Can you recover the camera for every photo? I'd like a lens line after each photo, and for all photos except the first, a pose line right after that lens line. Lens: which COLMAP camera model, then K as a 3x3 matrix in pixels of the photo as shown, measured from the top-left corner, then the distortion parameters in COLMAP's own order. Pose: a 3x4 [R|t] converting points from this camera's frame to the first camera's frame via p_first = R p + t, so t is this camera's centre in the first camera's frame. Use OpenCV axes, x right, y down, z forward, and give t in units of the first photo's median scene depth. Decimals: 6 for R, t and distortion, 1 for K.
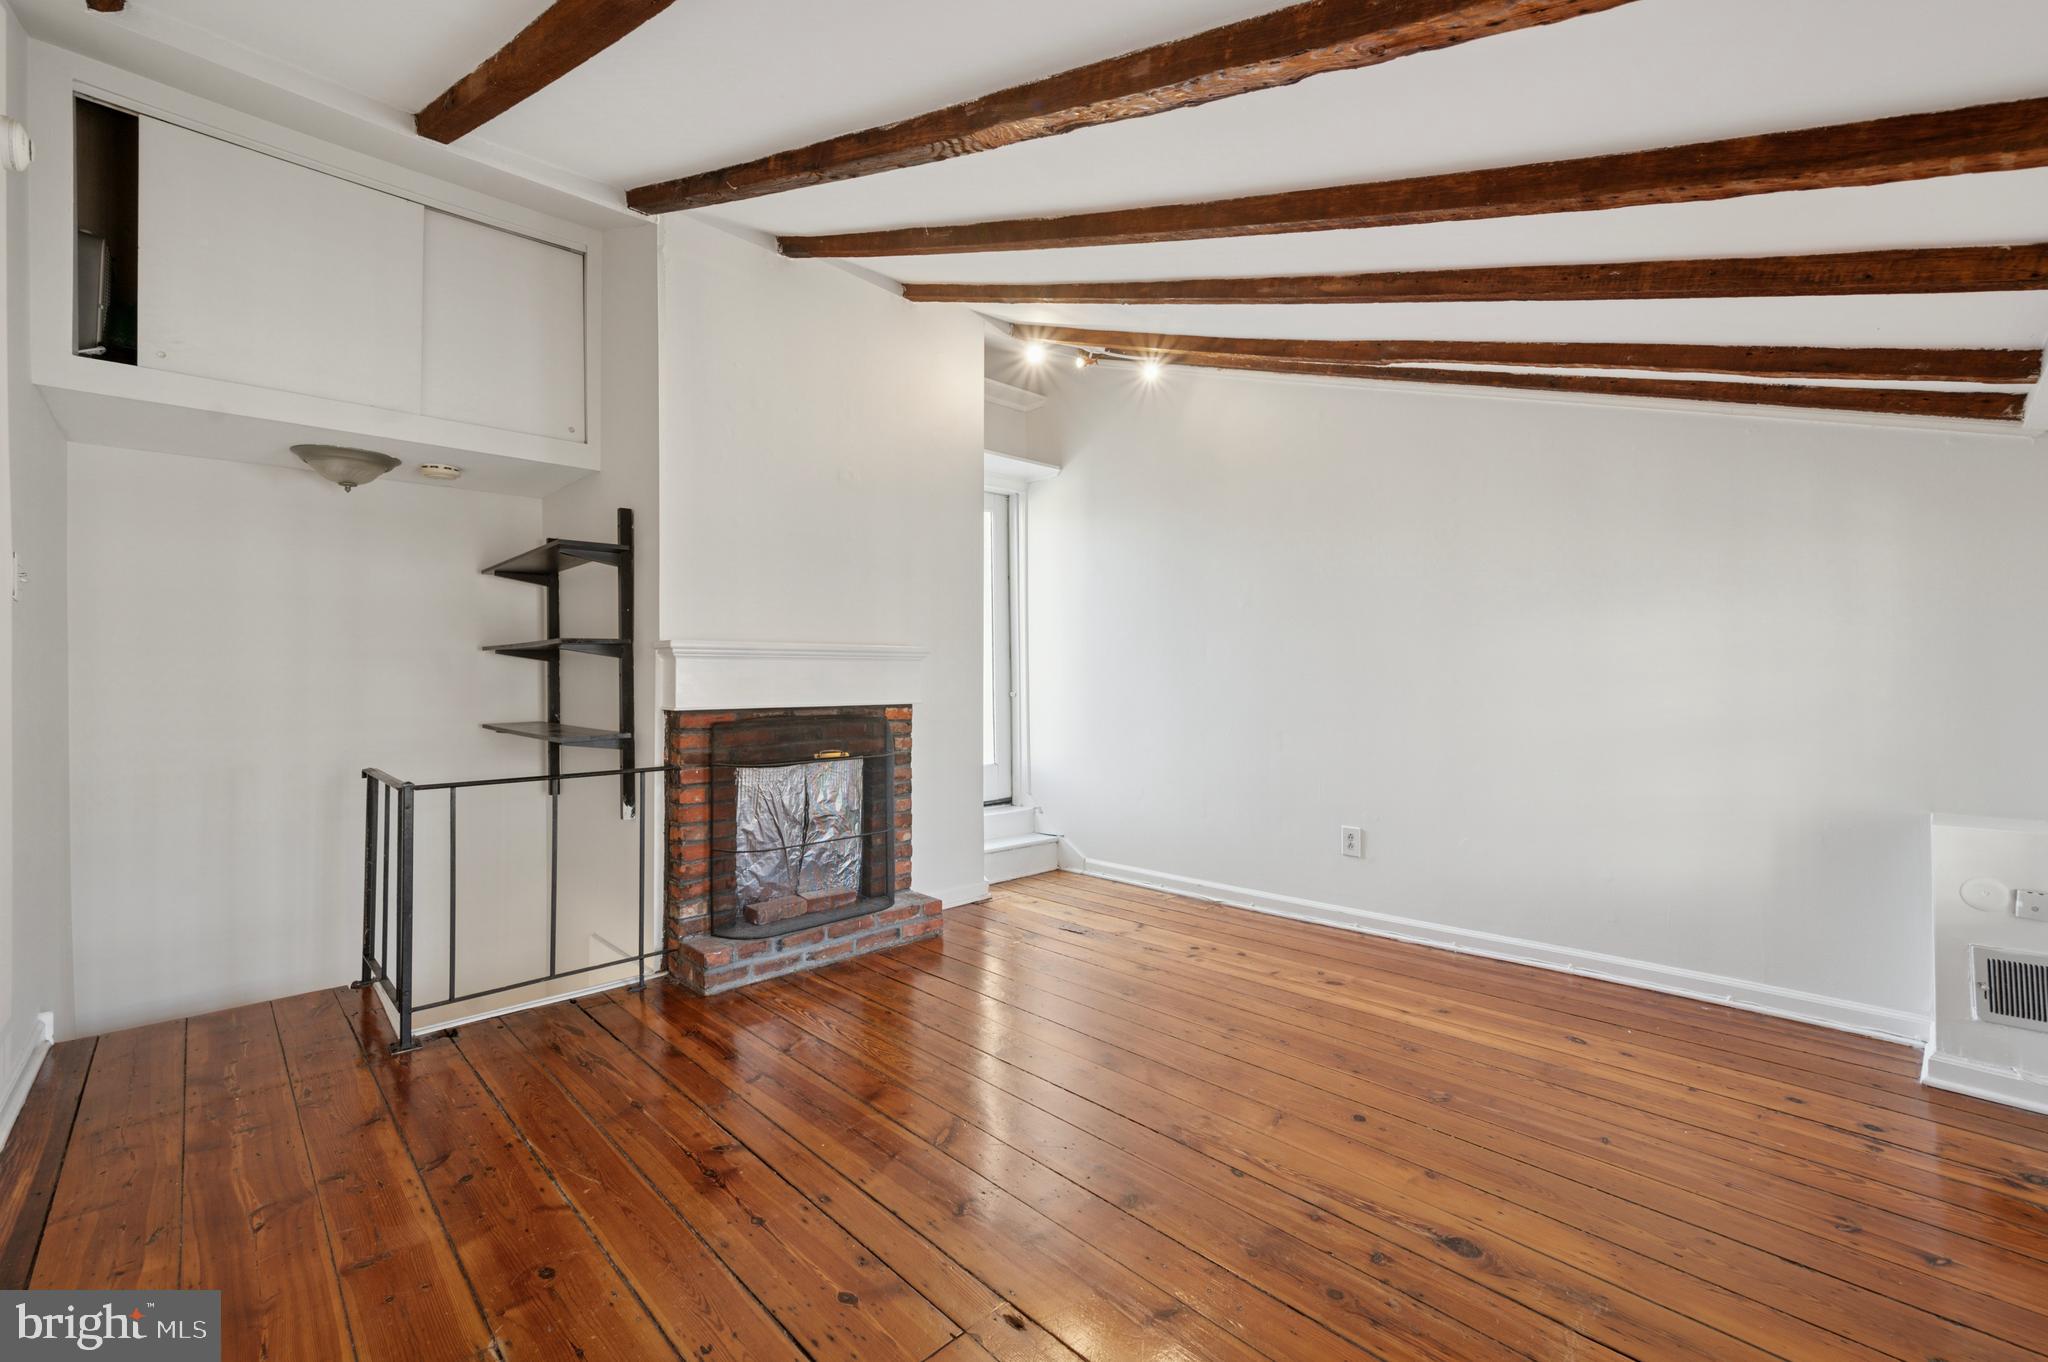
lens RADIAL K [[839.0, 0, 1029.0], [0, 839.0, 653.1], [0, 0, 1]] dist [0.000546, 0.000047]
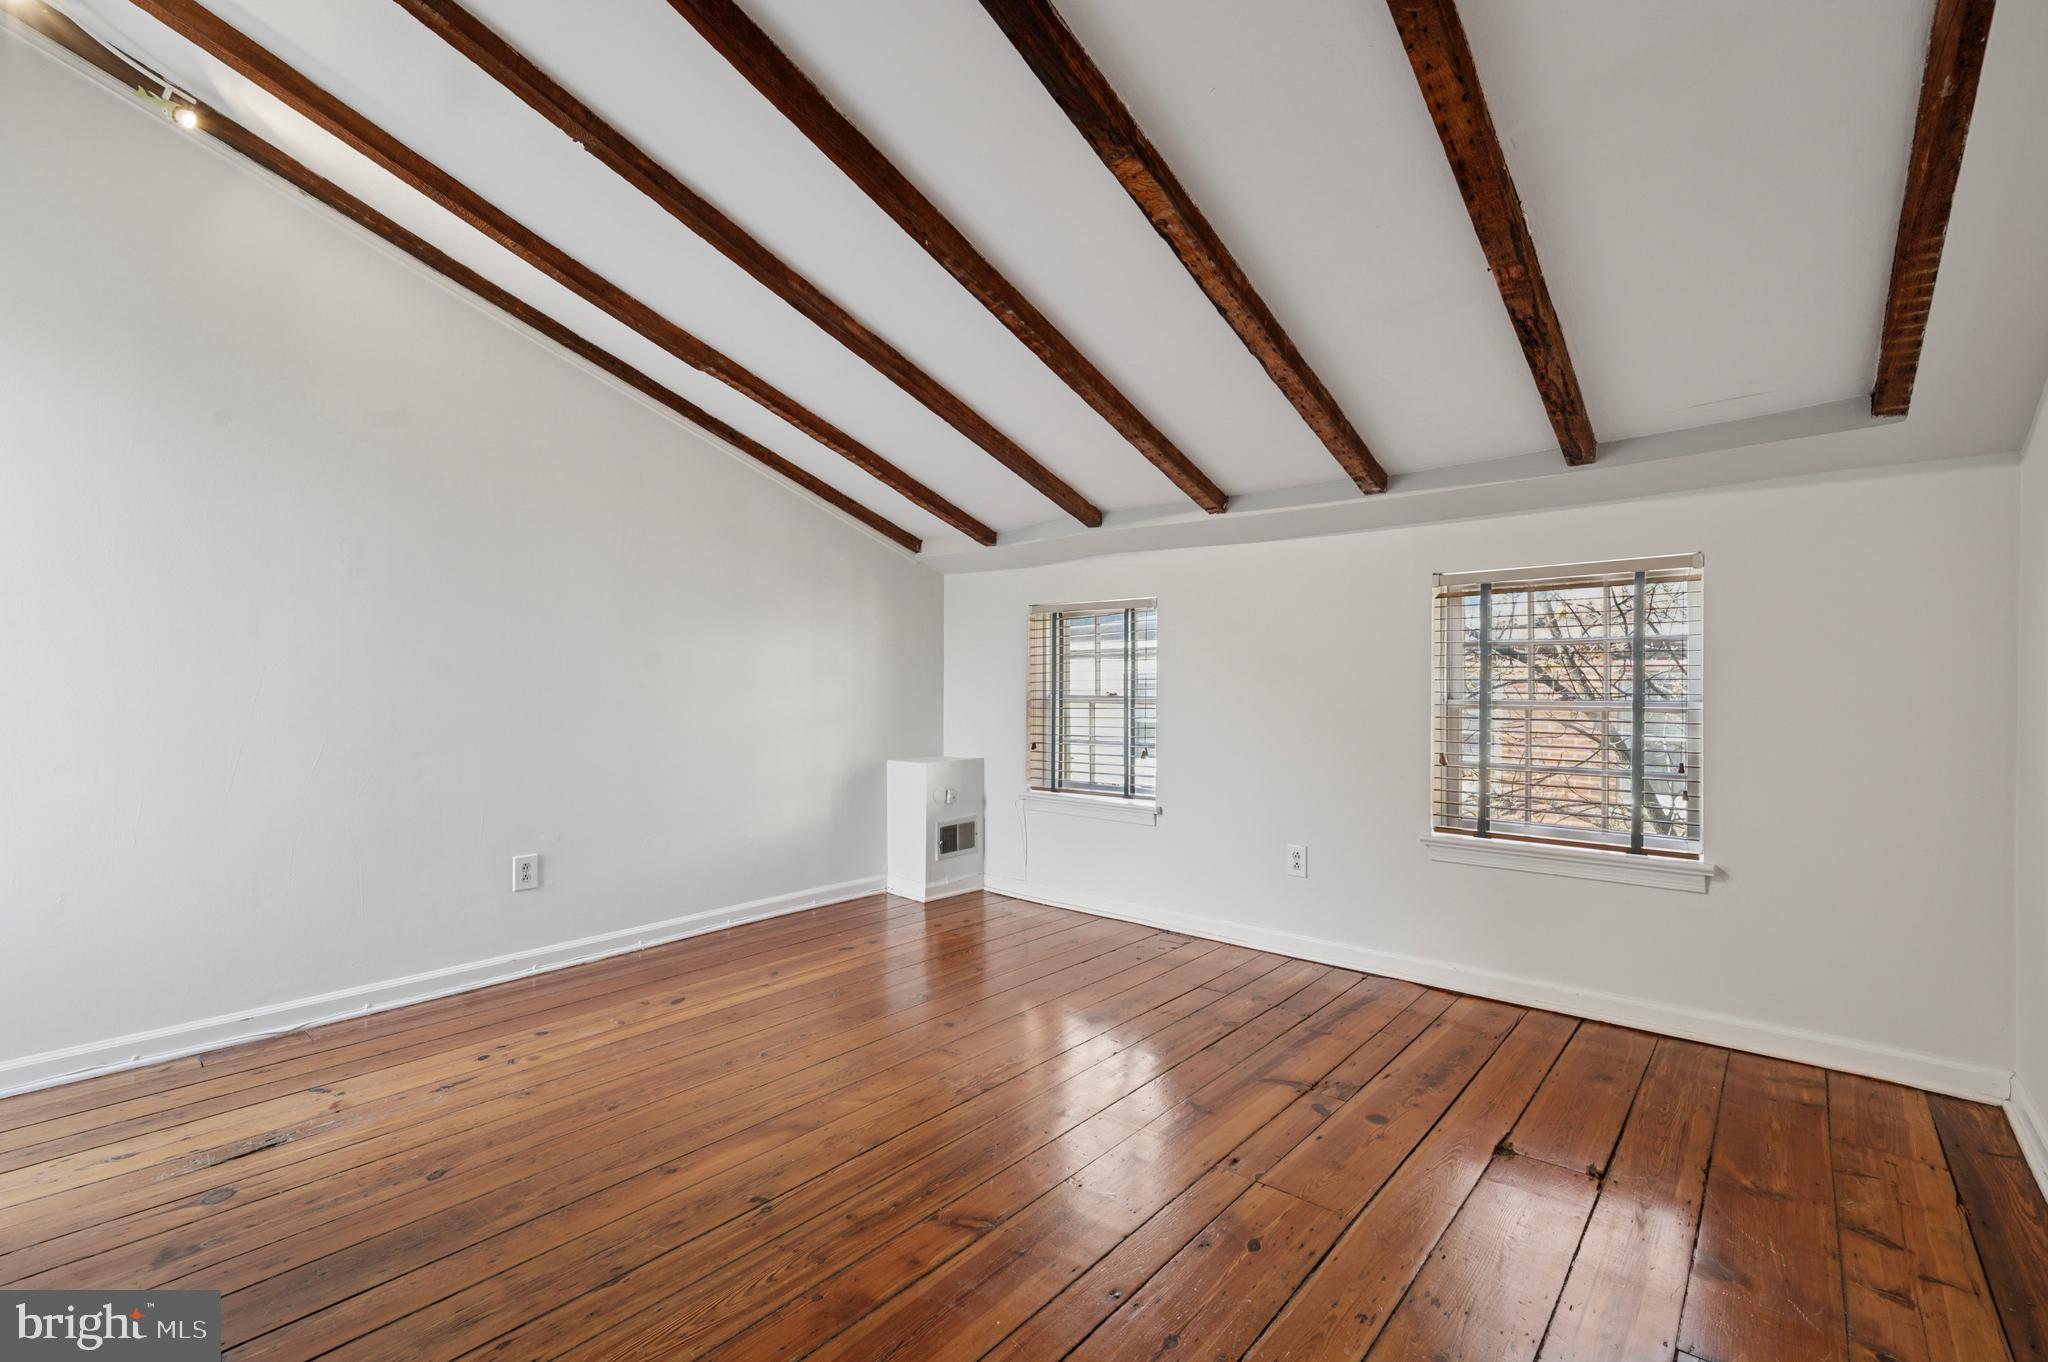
lens RADIAL K [[870.9, 0, 1024.4], [0, 870.9, 663.2], [0, 0, 1]] dist [0.000064, -0.000149]
pose [[-0.072544, 0.035461, 0.996735, -0.596114], [-0.032166, 0.998765, -0.037874, 0.032678], [-0.996846, -0.034809, -0.071314, 0.624222]]
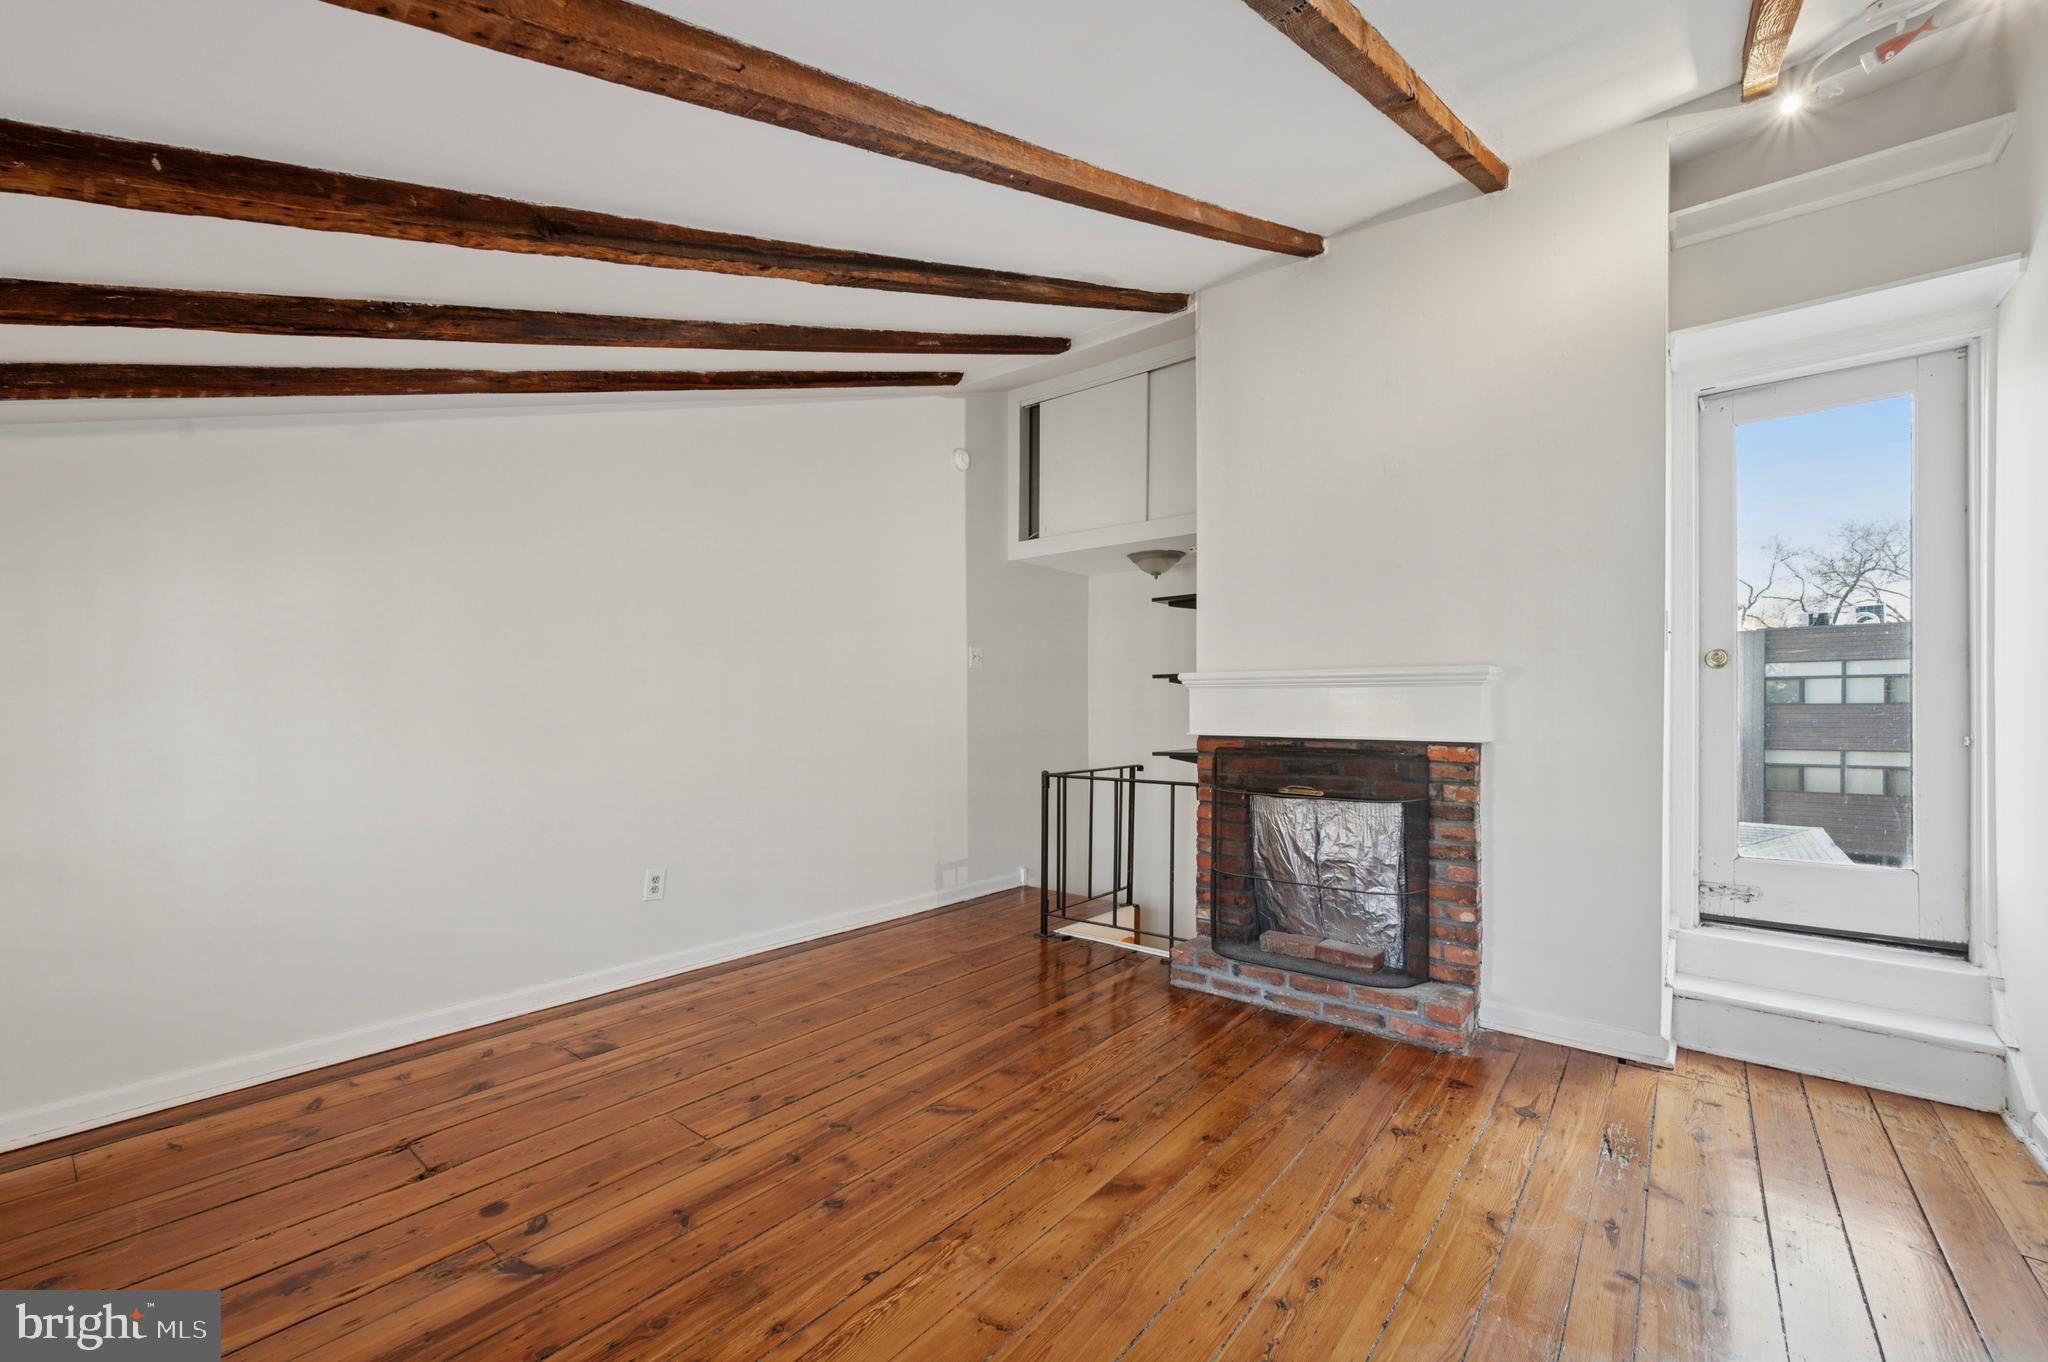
lens RADIAL K [[828.4, 0, 1022.5], [0, 828.4, 690.8], [0, 0, 1]] dist [0.000831, -0.000024]
pose [[0.120676, -0.011786, -0.992622, 0.635766], [0.031128, 0.999483, -0.008083, 0.009320], [0.992204, -0.029923, 0.120981, 0.596044]]
